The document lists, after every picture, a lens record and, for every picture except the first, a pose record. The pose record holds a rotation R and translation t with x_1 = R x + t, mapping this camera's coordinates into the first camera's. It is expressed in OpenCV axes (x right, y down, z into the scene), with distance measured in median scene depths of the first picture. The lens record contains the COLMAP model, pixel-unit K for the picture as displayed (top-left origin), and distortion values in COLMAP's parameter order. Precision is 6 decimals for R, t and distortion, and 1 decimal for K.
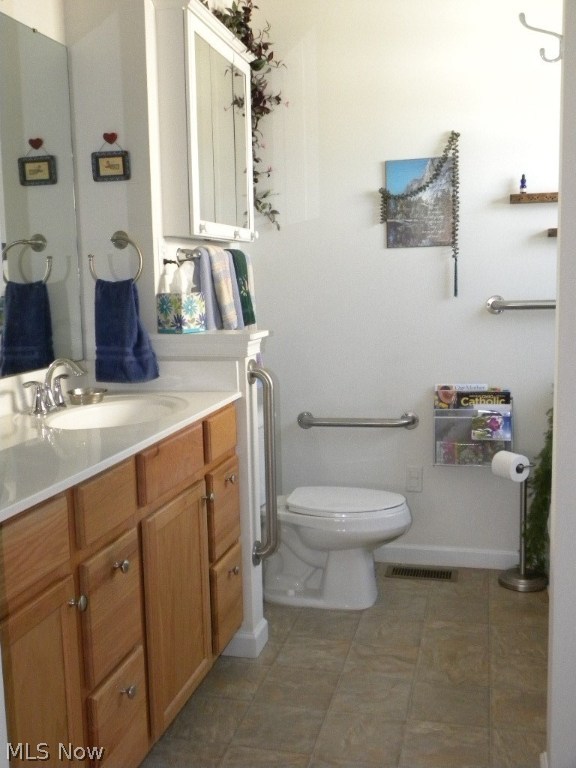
lens RADIAL K [[822.2, 0, 288.4], [0, 822.2, 381.8], [0, 0, 1]] dist [0.057076, 0.000000]
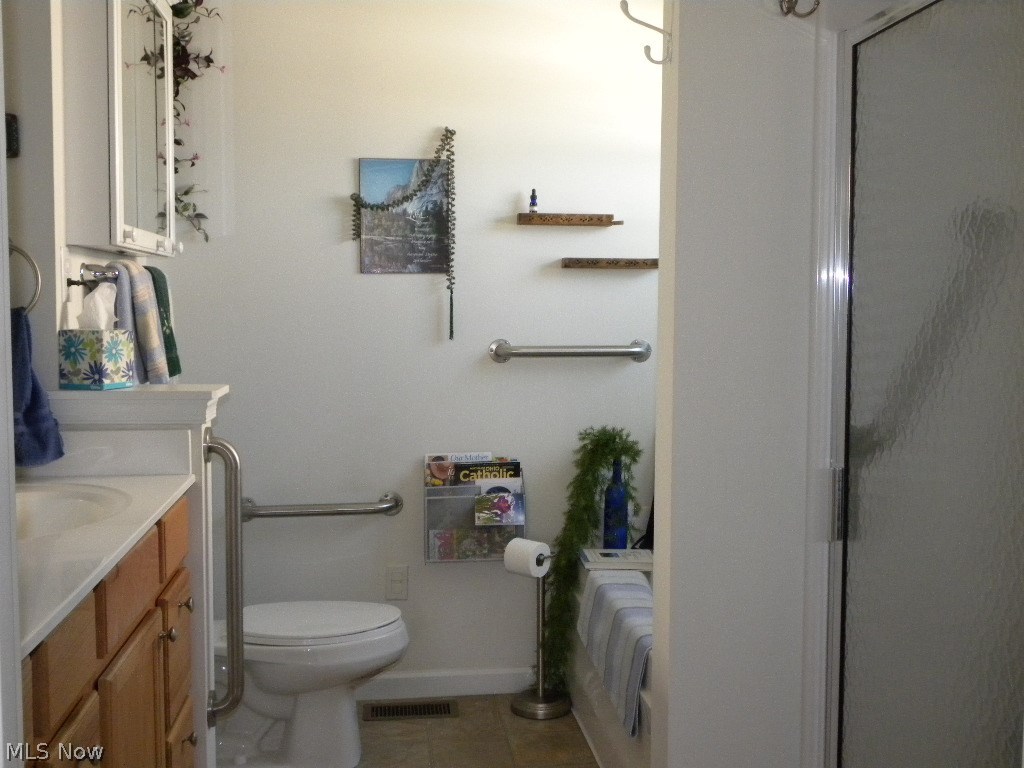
lens RADIAL K [[1096.3, 0, 514.2], [0, 1096.3, 386.5], [0, 0, 1]] dist [0.057076, 0.000000]
pose [[0.930663, -0.001721, 0.365872, -0.120810], [0.021215, 0.998560, -0.049266, -0.008212], [-0.365261, 0.053612, 0.929360, 0.032414]]
